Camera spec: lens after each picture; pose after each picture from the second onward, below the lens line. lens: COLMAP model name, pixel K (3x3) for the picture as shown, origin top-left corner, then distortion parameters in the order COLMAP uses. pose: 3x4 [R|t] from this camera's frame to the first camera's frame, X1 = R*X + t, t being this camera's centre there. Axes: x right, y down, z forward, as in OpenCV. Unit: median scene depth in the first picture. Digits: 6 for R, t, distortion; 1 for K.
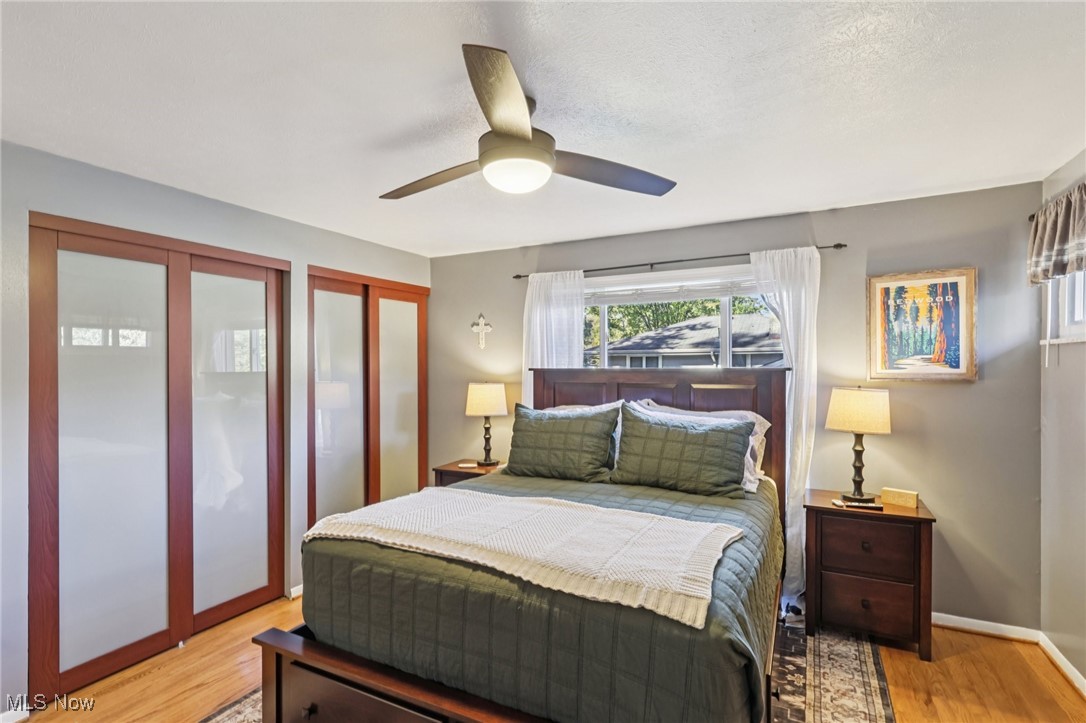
lens RADIAL K [[521.5, 0, 531.7], [0, 521.5, 371.1], [0, 0, 1]] dist [-0.003939, 0.000979]
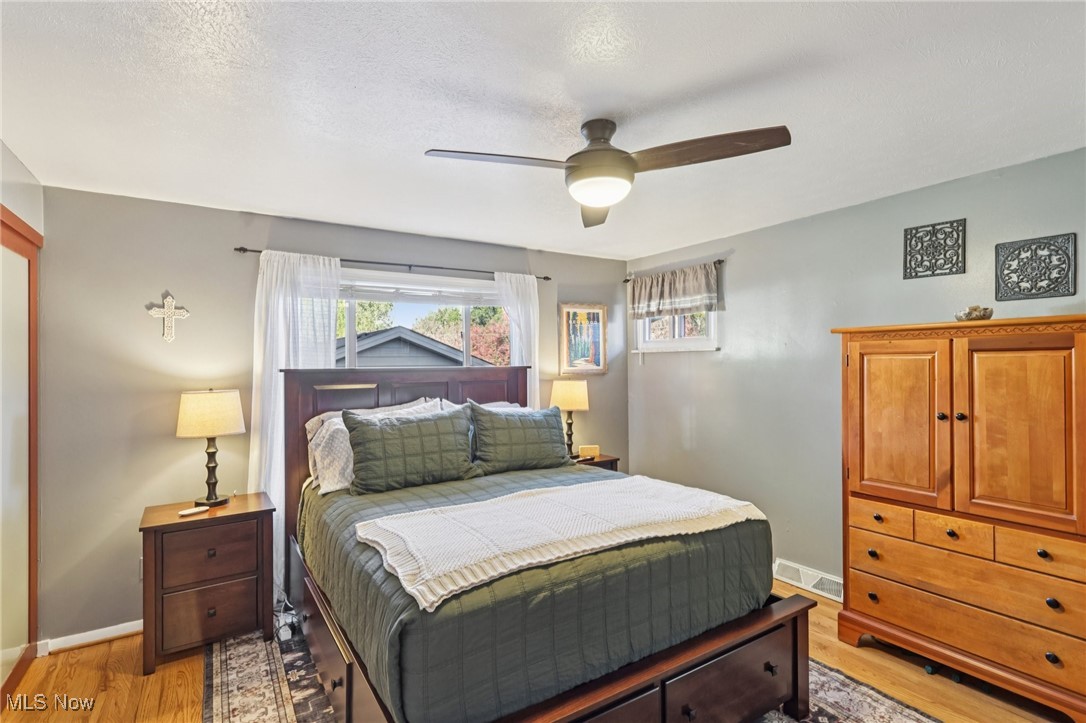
lens RADIAL K [[521.5, 0, 533.5], [0, 521.5, 363.8], [0, 0, 1]] dist [-0.003939, 0.000979]
pose [[0.503506, -0.000239, 0.863992, -0.671747], [0.014378, 0.999864, -0.008103, -0.002156], [-0.863872, 0.016502, 0.503441, 0.354528]]
